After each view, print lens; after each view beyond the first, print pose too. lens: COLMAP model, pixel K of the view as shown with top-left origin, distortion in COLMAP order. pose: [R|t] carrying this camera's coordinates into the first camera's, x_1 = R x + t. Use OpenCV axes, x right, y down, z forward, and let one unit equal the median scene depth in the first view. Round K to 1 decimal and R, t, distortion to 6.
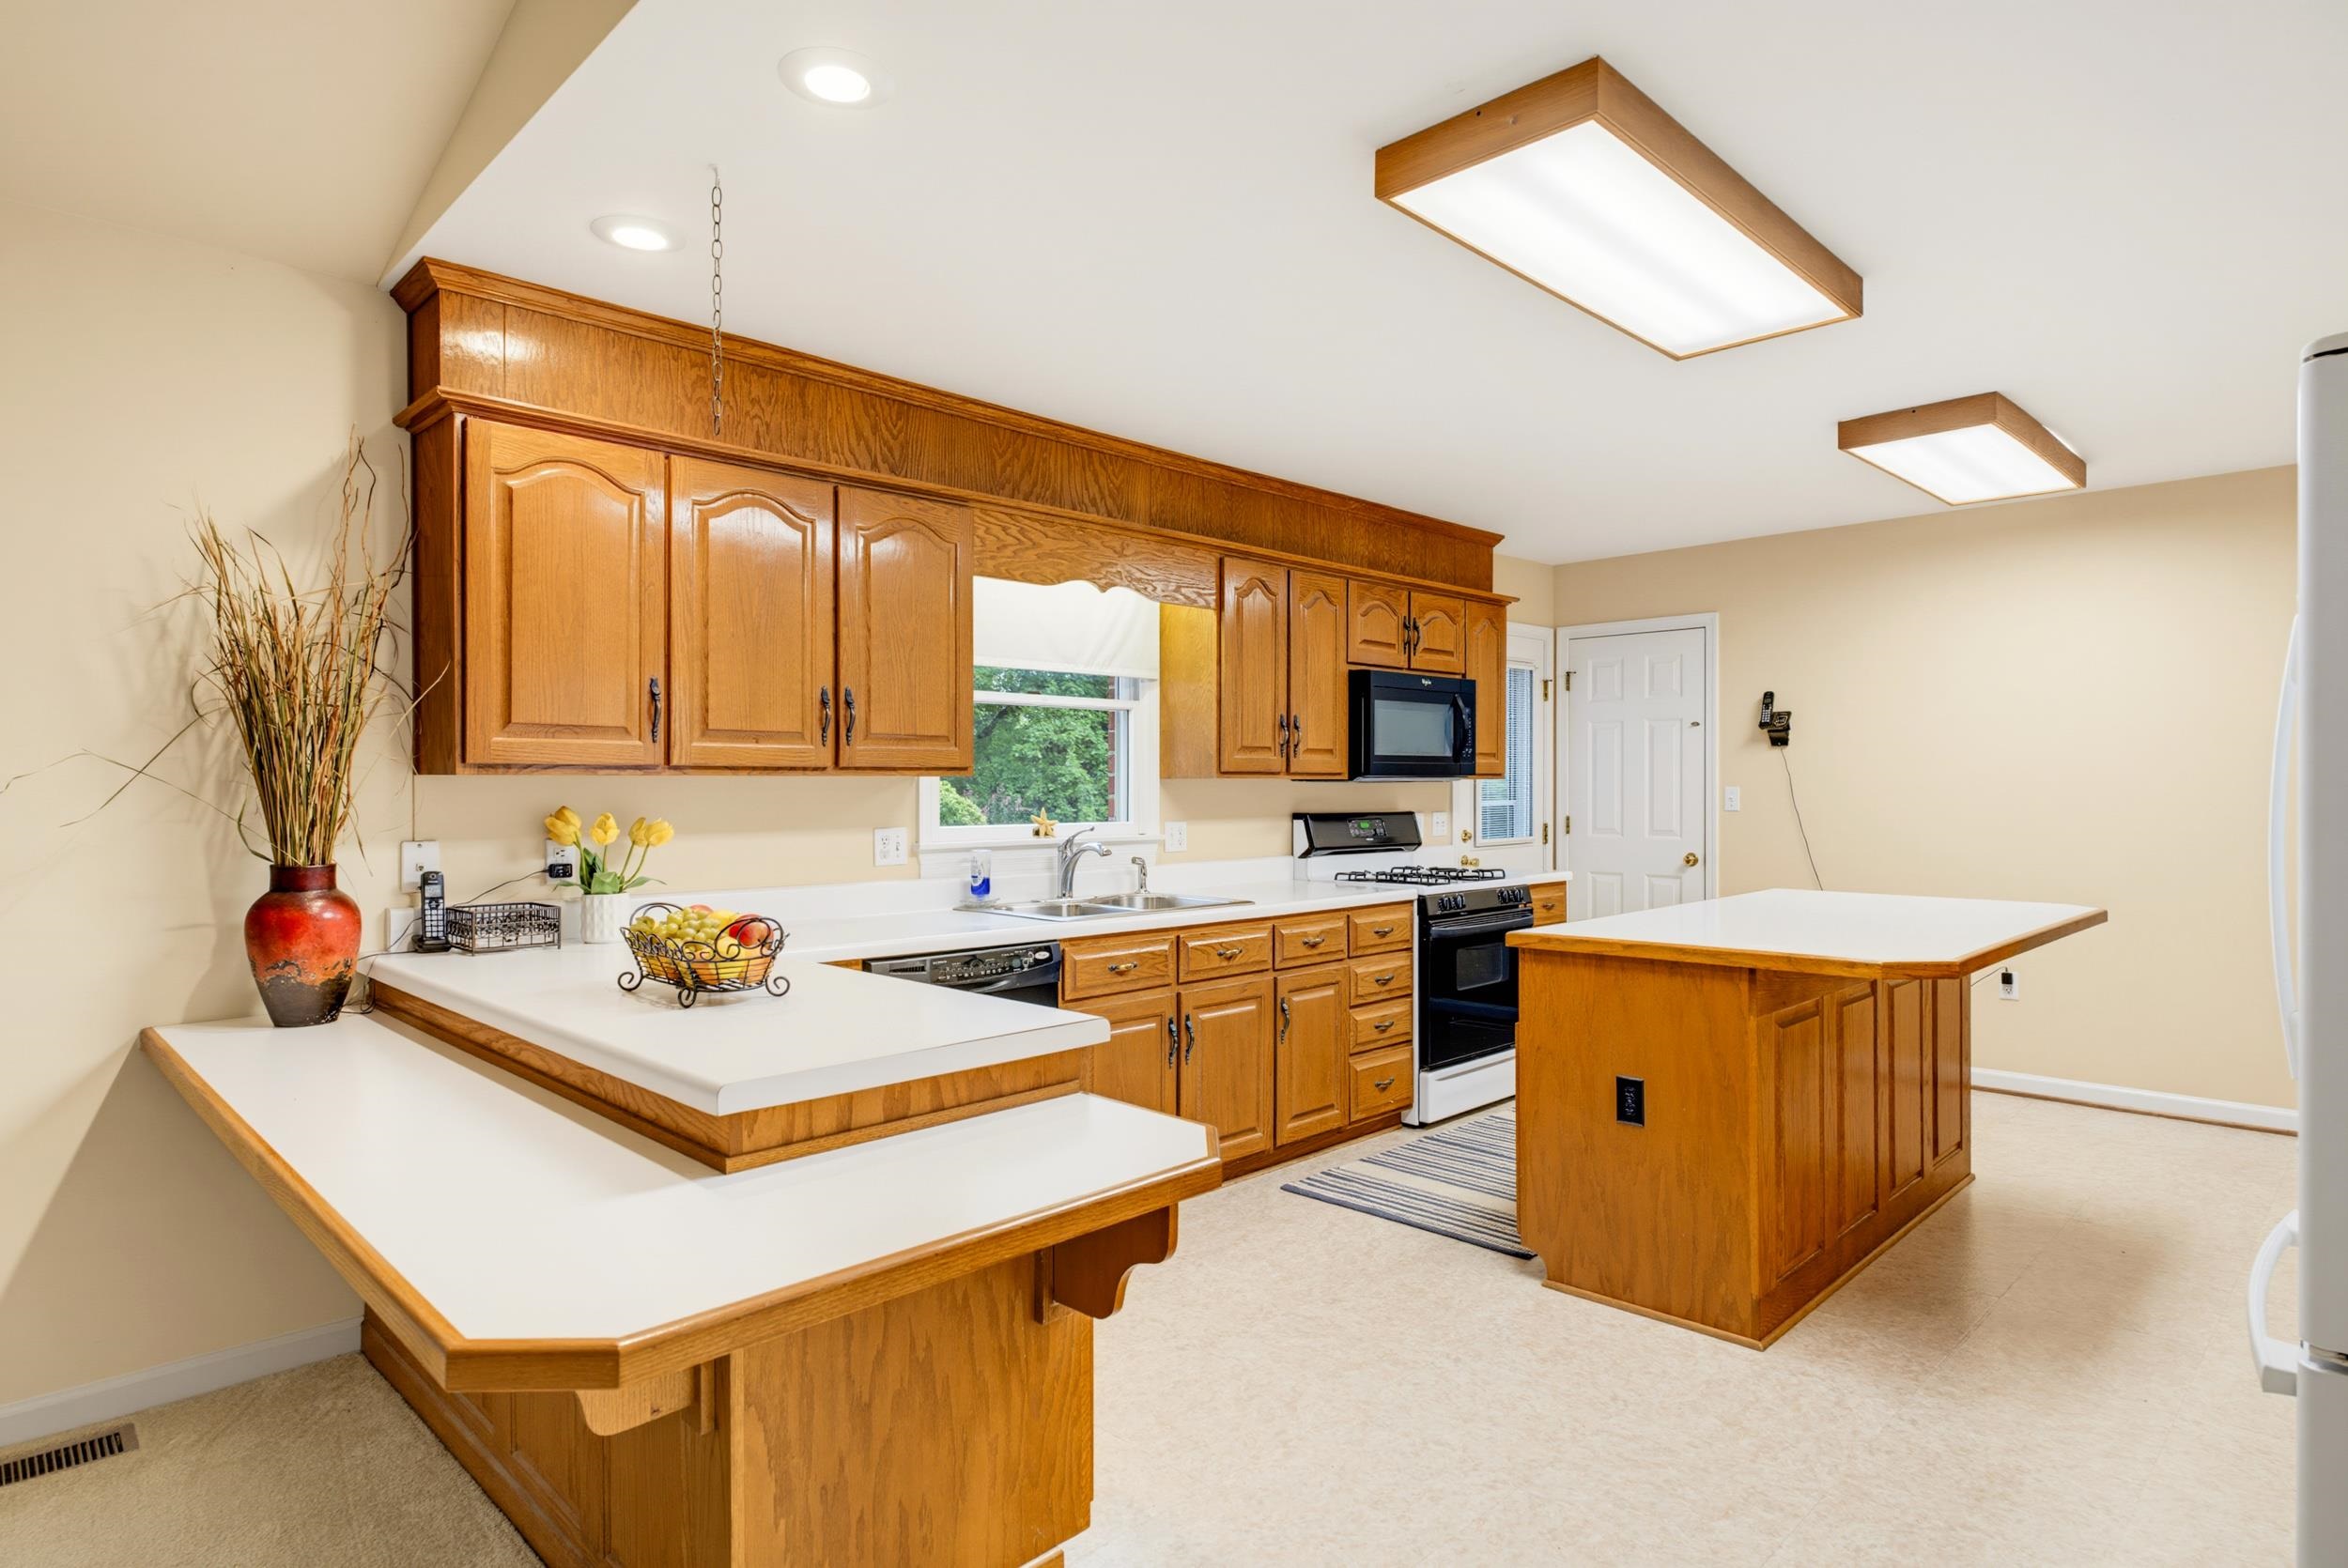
lens RADIAL K [[1293.1, 0, 1191.7], [0, 1293.1, 779.2], [0, 0, 1]] dist [0.009150, 0.000352]
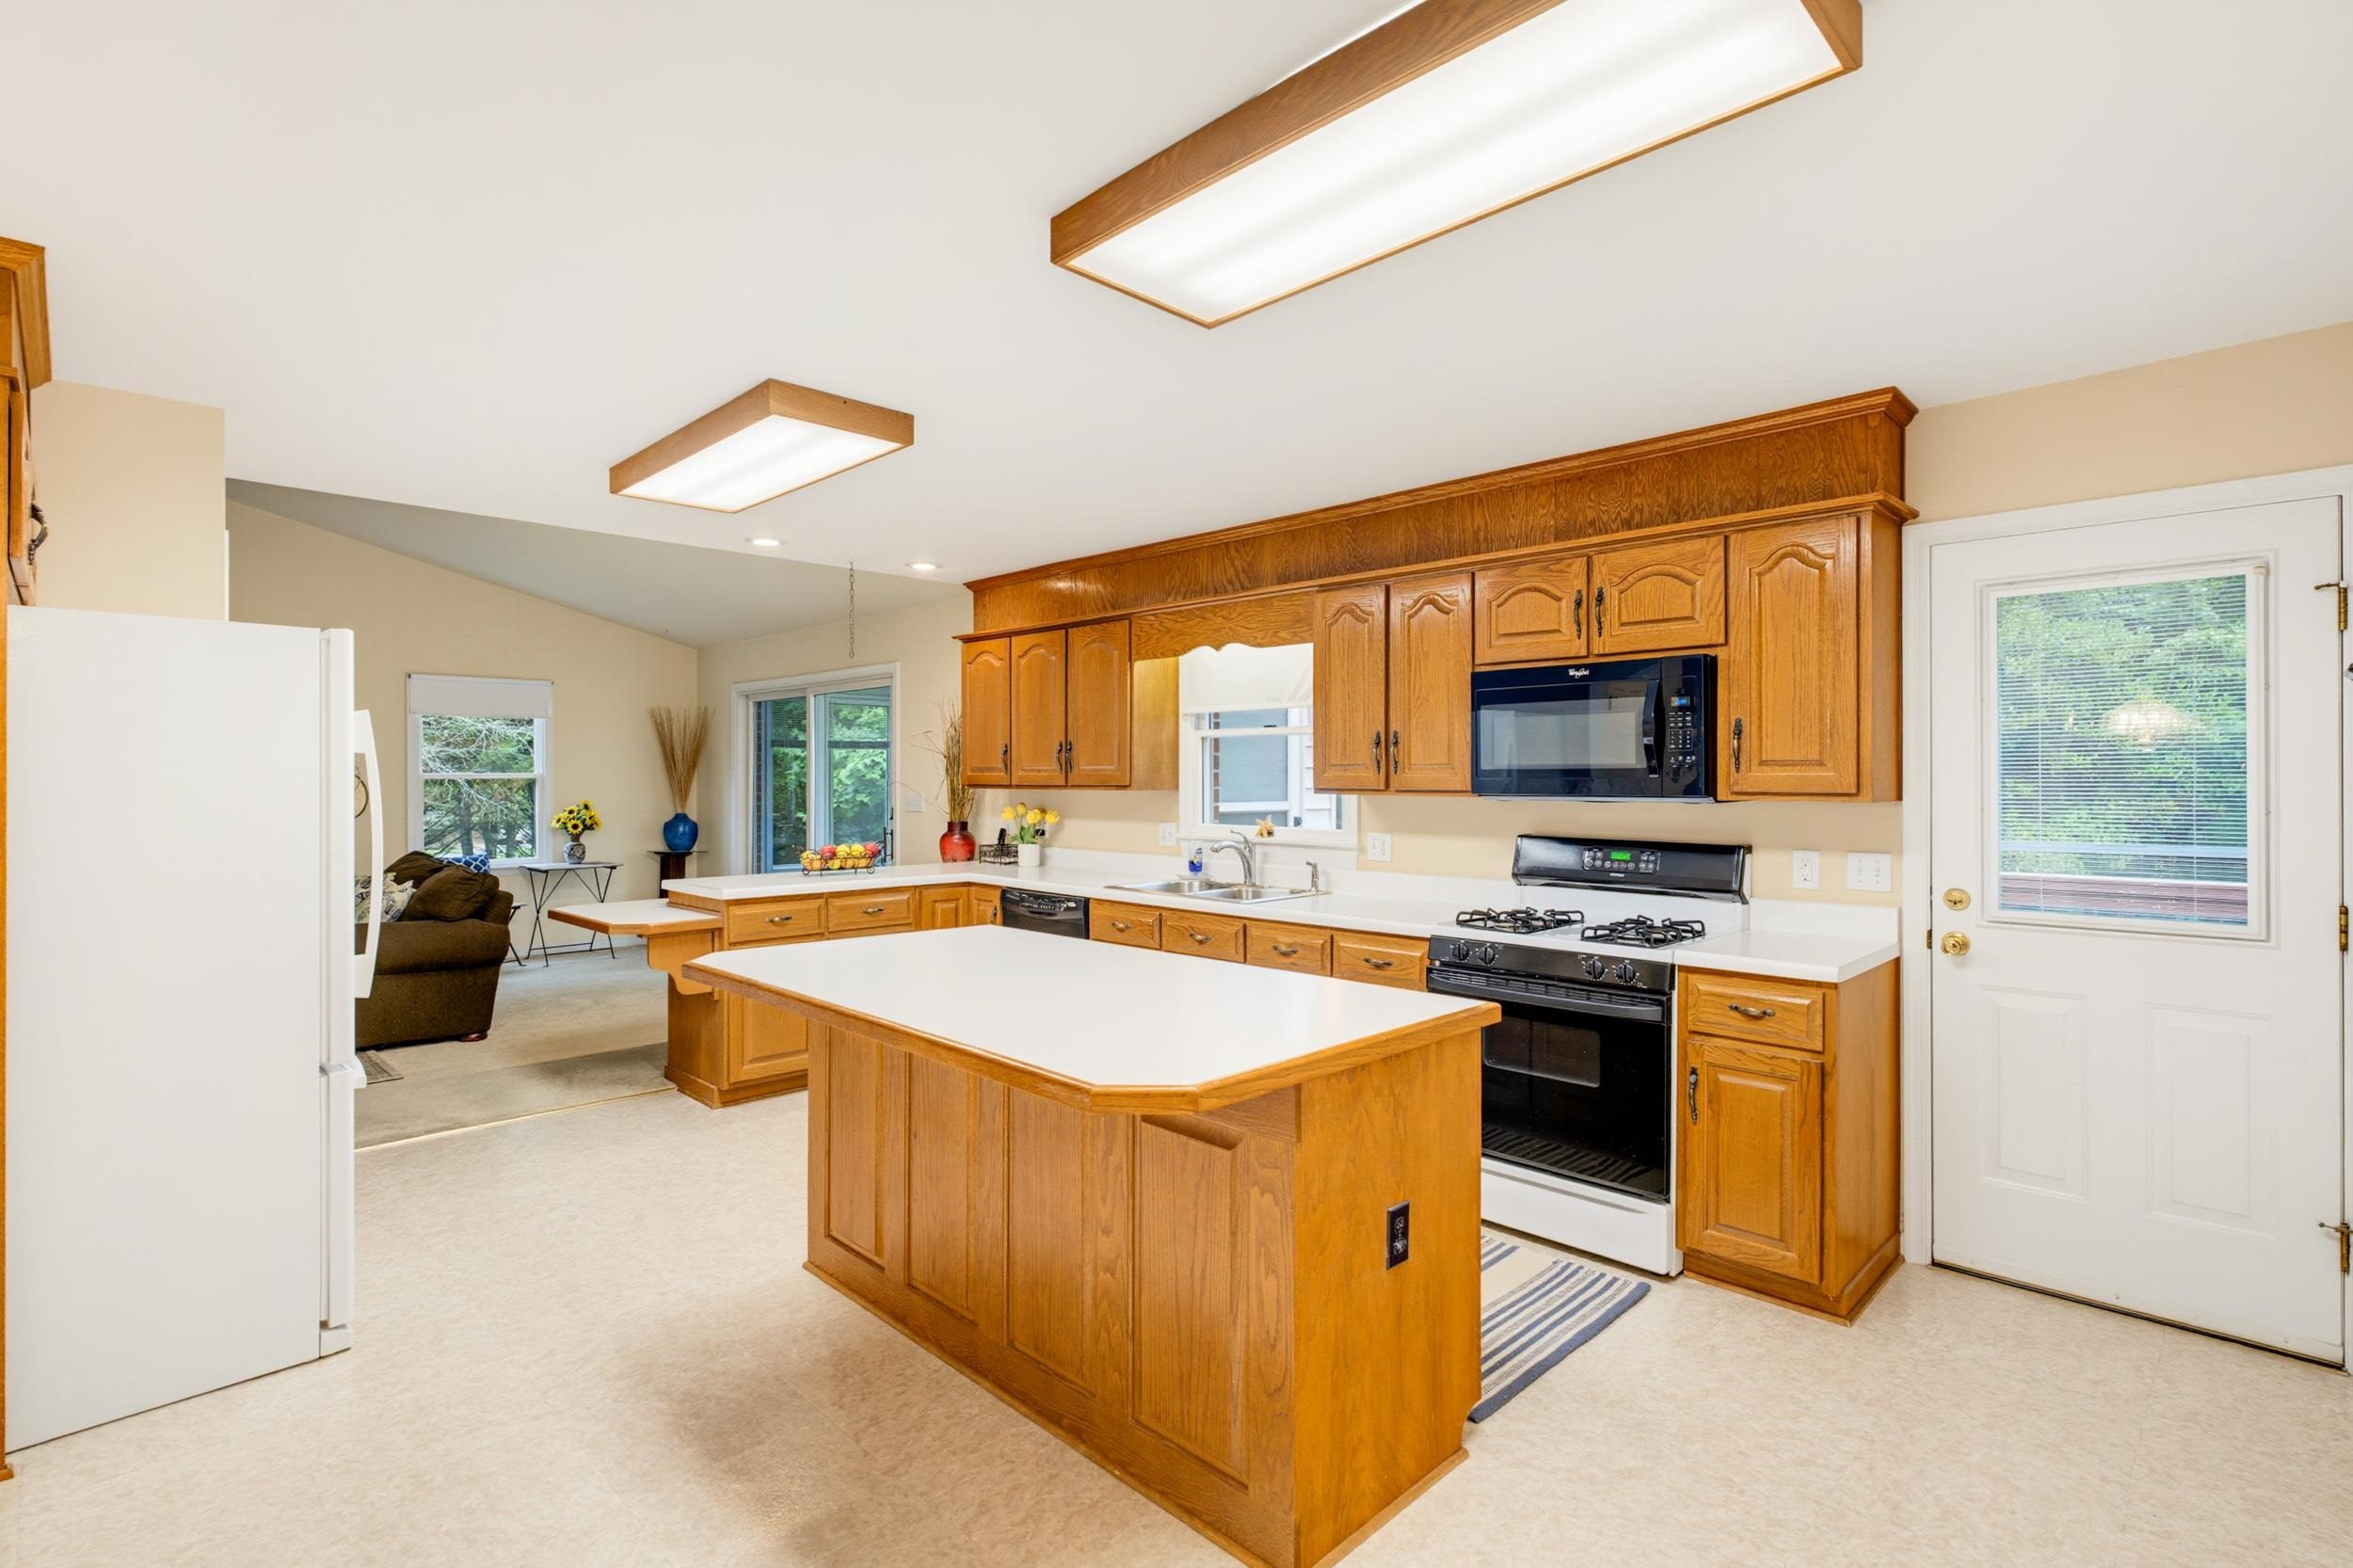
lens RADIAL K [[1121.9, 0, 1189.9], [0, 1121.9, 795.9], [0, 0, 1]] dist [-0.003513, 0.002645]
pose [[0.005675, -0.006297, -0.999964, 0.875281], [-0.021967, 0.999738, -0.006420, 0.007670], [0.999743, 0.022003, 0.005535, 0.796731]]
